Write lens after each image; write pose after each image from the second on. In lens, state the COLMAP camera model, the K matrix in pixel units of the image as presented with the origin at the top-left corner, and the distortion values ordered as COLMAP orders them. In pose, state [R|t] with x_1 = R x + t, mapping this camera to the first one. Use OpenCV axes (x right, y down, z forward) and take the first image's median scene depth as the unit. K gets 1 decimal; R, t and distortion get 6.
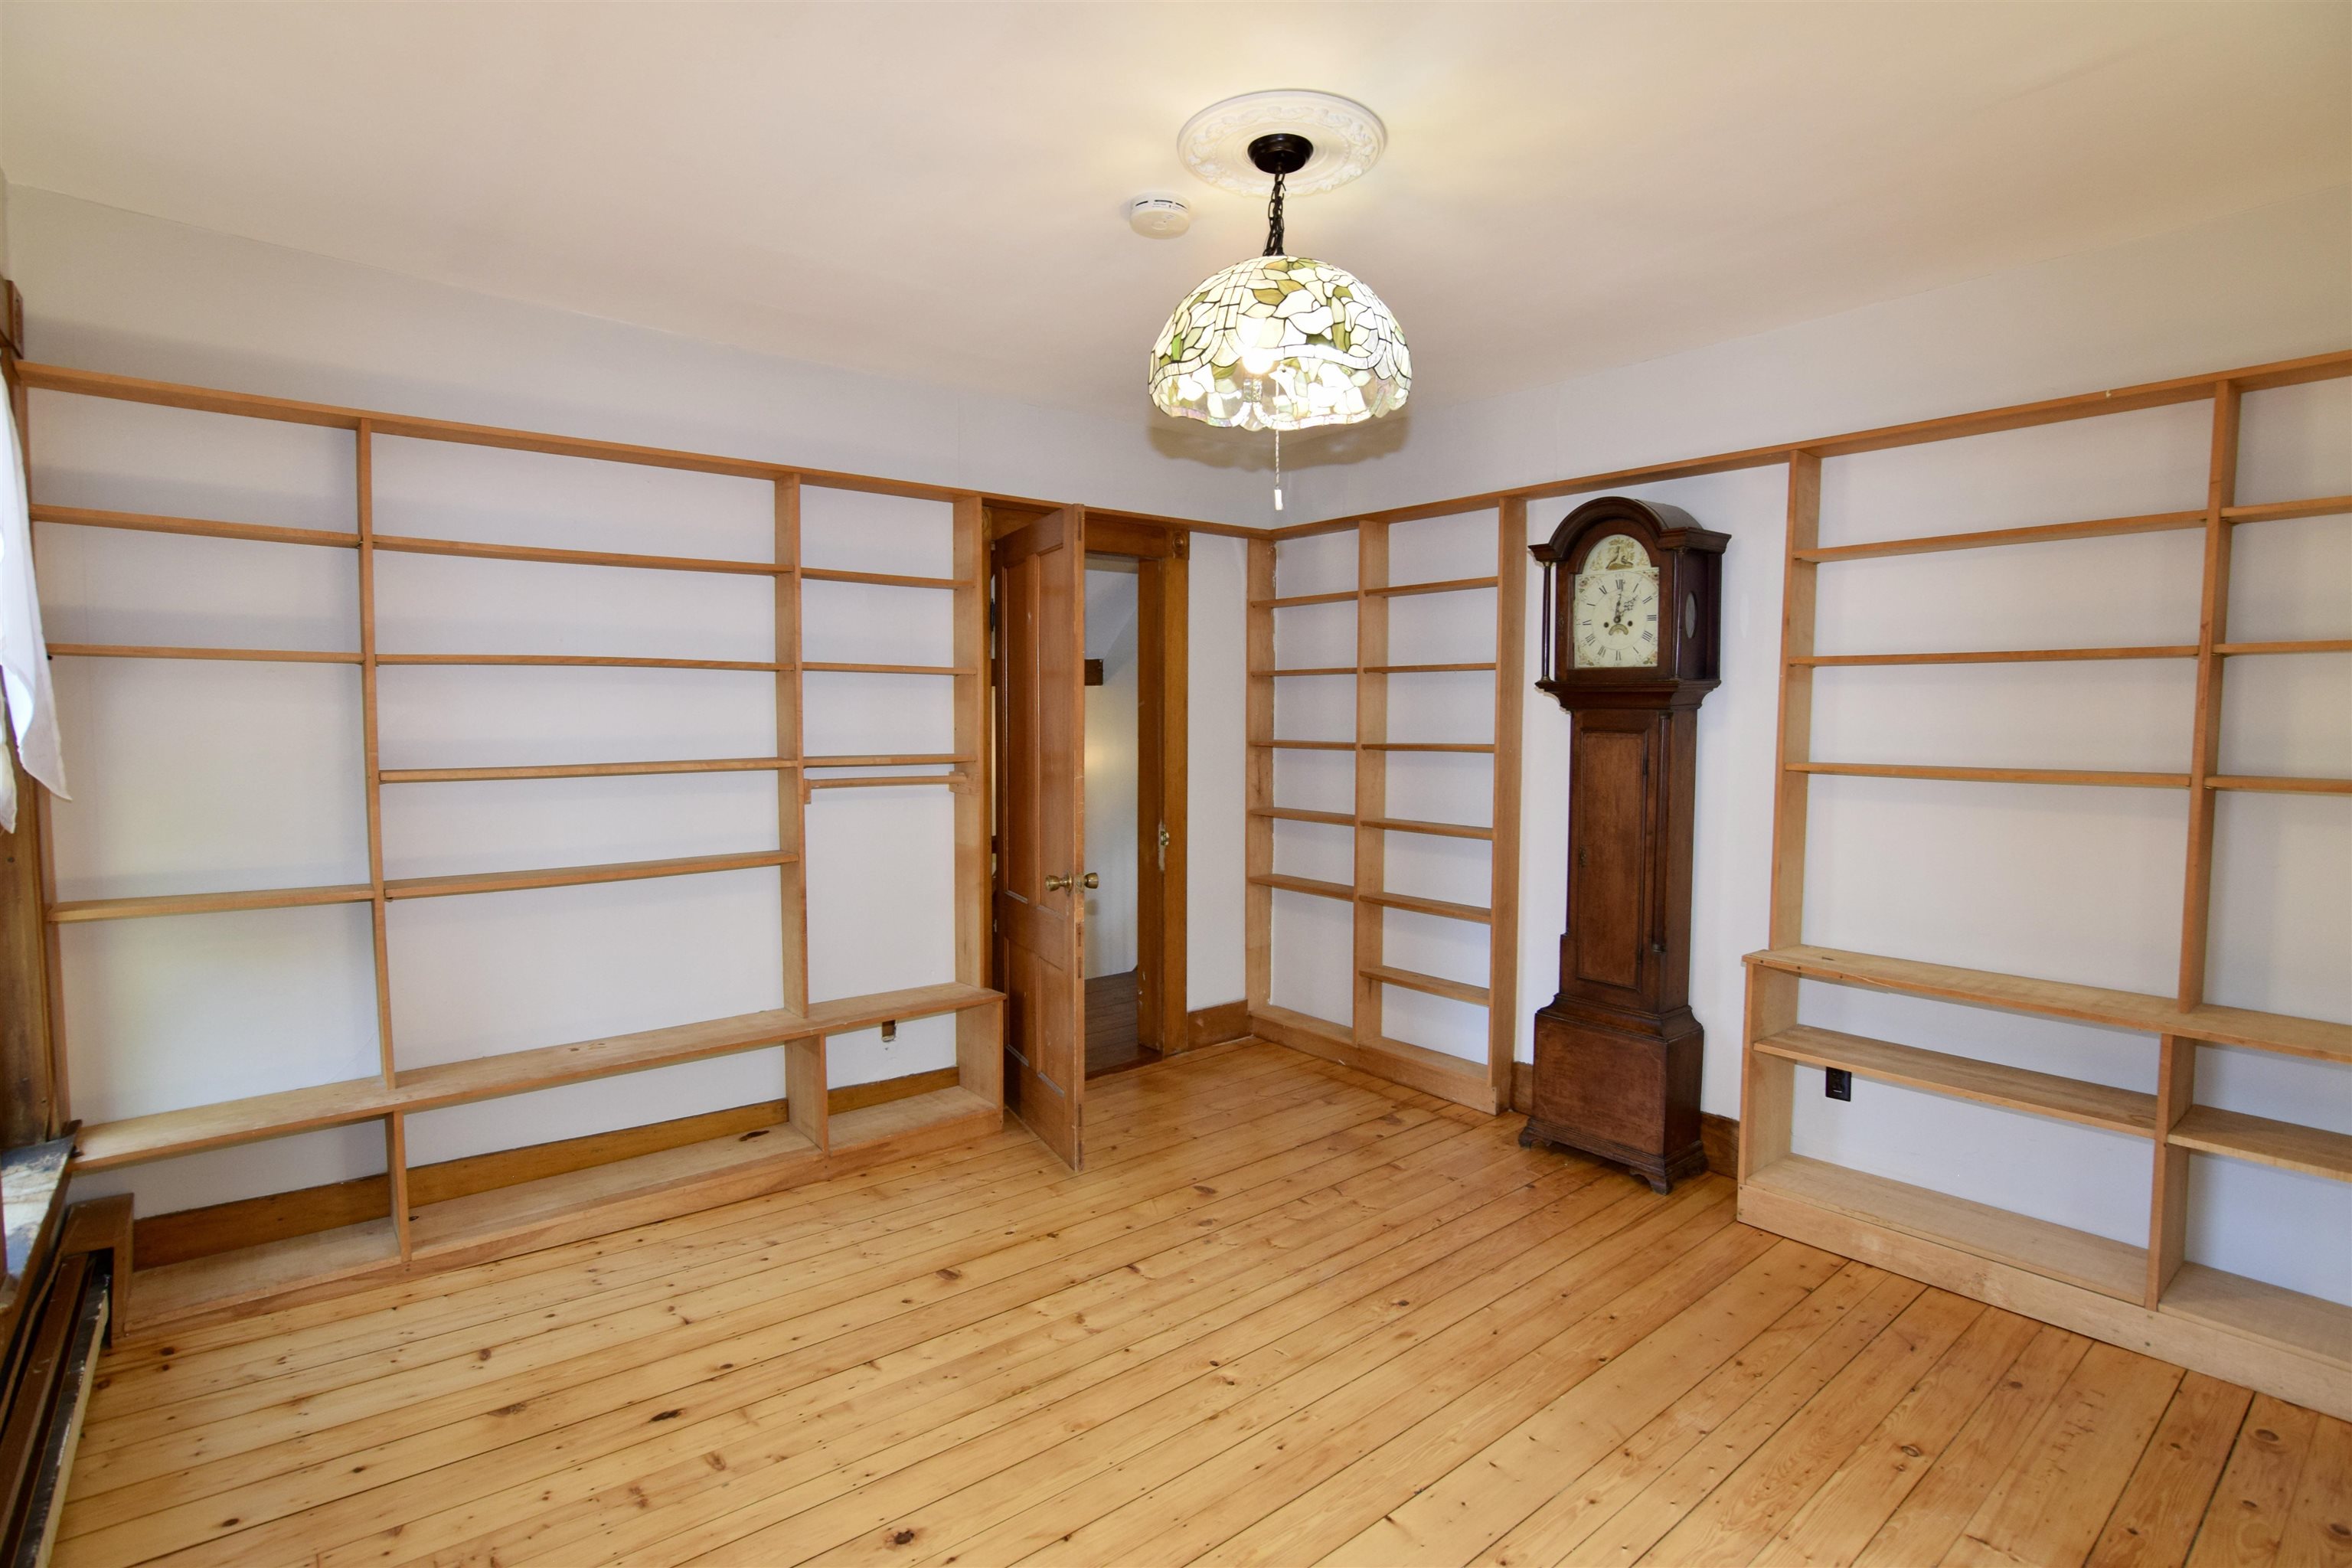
lens RADIAL K [[1141.3, 0, 1165.5], [0, 1141.3, 784.9], [0, 0, 1]] dist [-0.022767, 0.002137]
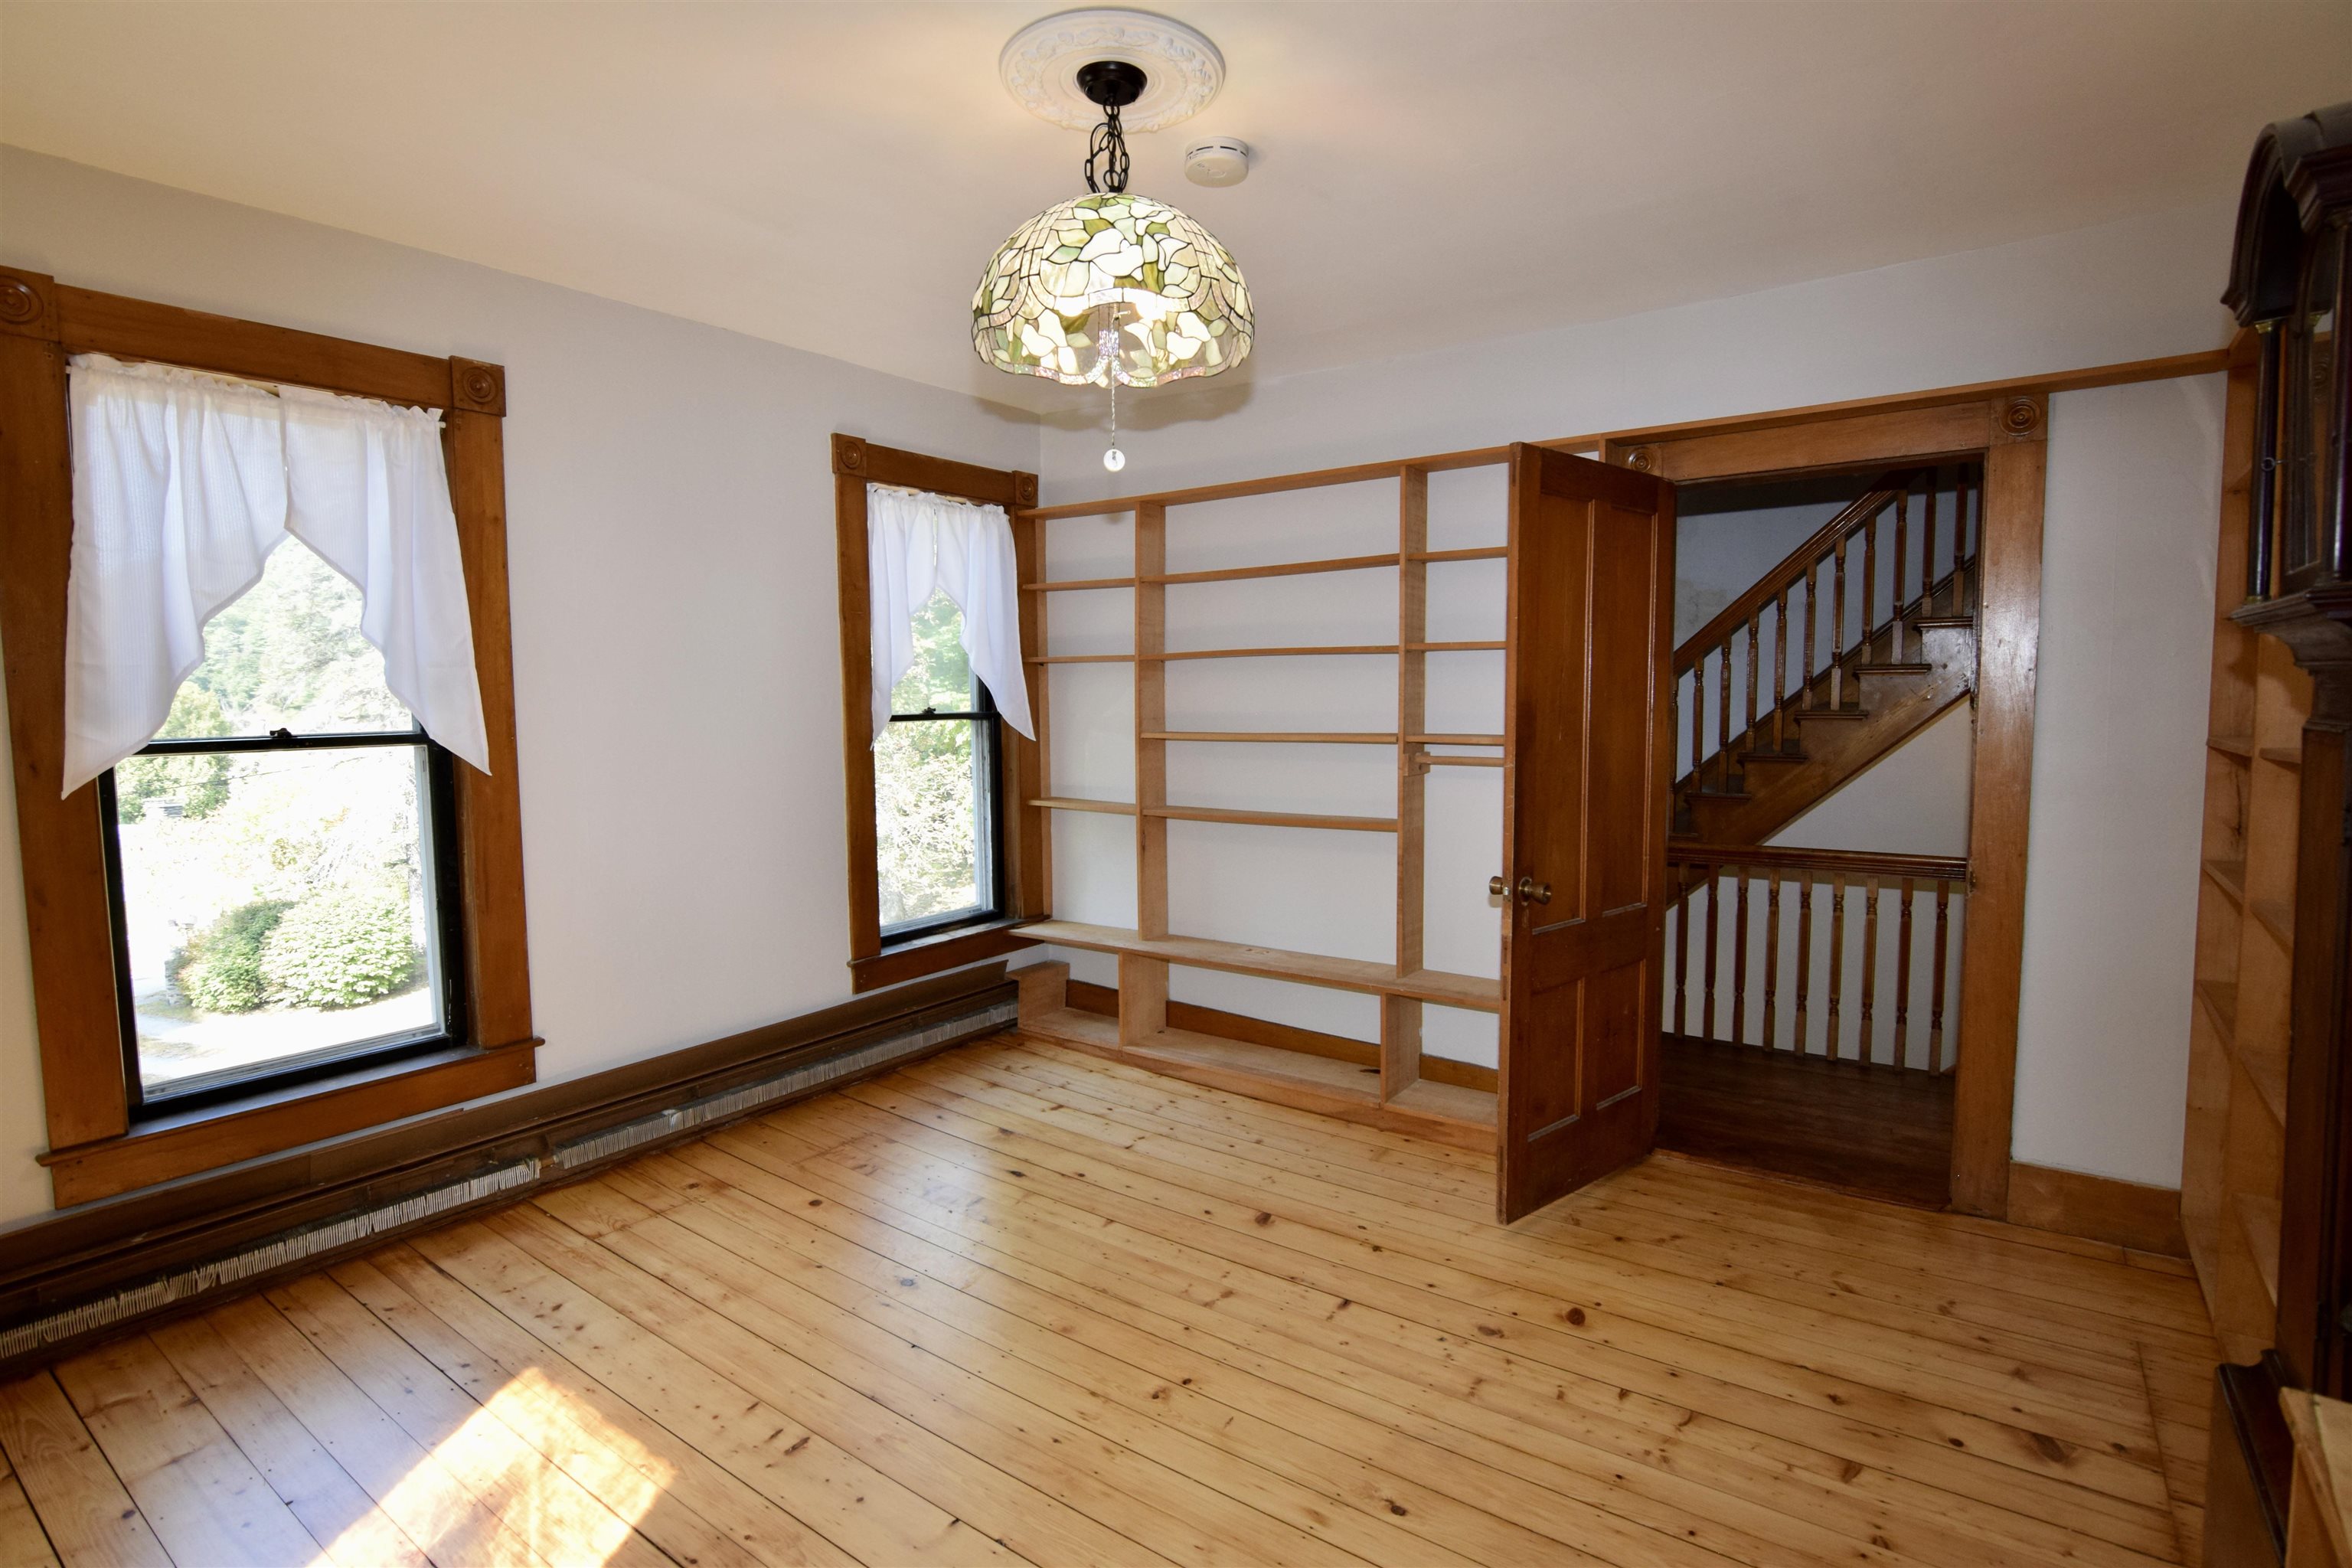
lens RADIAL K [[1141.3, 0, 1164.7], [0, 1141.3, 777.6], [0, 0, 1]] dist [-0.022767, 0.002137]
pose [[0.256770, 0.071602, -0.963816, 0.701934], [-0.047814, 0.996972, 0.061327, -0.041277], [0.965289, 0.030337, 0.259416, 0.547903]]
